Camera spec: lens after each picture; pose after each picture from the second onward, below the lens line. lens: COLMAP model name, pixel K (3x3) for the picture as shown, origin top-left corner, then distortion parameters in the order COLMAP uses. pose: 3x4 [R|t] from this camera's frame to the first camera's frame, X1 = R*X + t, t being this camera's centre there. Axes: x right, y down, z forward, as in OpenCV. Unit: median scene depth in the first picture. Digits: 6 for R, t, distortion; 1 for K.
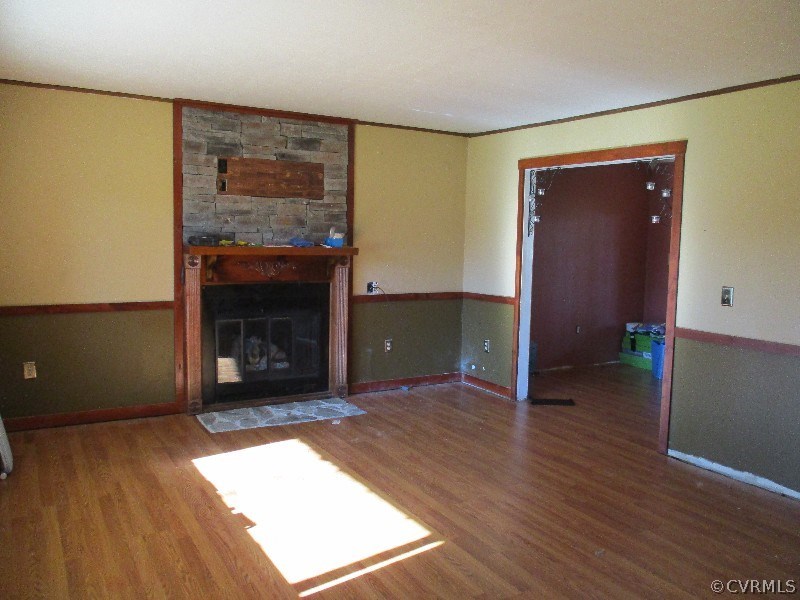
lens RADIAL K [[662.7, 0, 403.3], [0, 662.7, 301.1], [0, 0, 1]] dist [-0.034998, 0.017407]
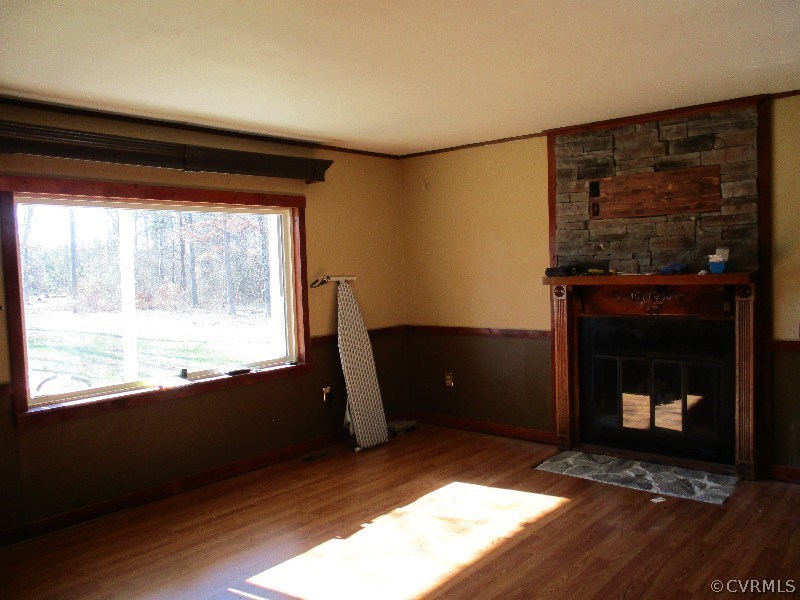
lens RADIAL K [[662.7, 0, 403.4], [0, 662.7, 299.1], [0, 0, 1]] dist [-0.034998, 0.017407]
pose [[0.334426, 0.017106, -0.942267, 0.511258], [-0.049953, 0.998751, 0.000402, -0.037018], [0.941097, 0.046934, 0.334863, 0.440901]]
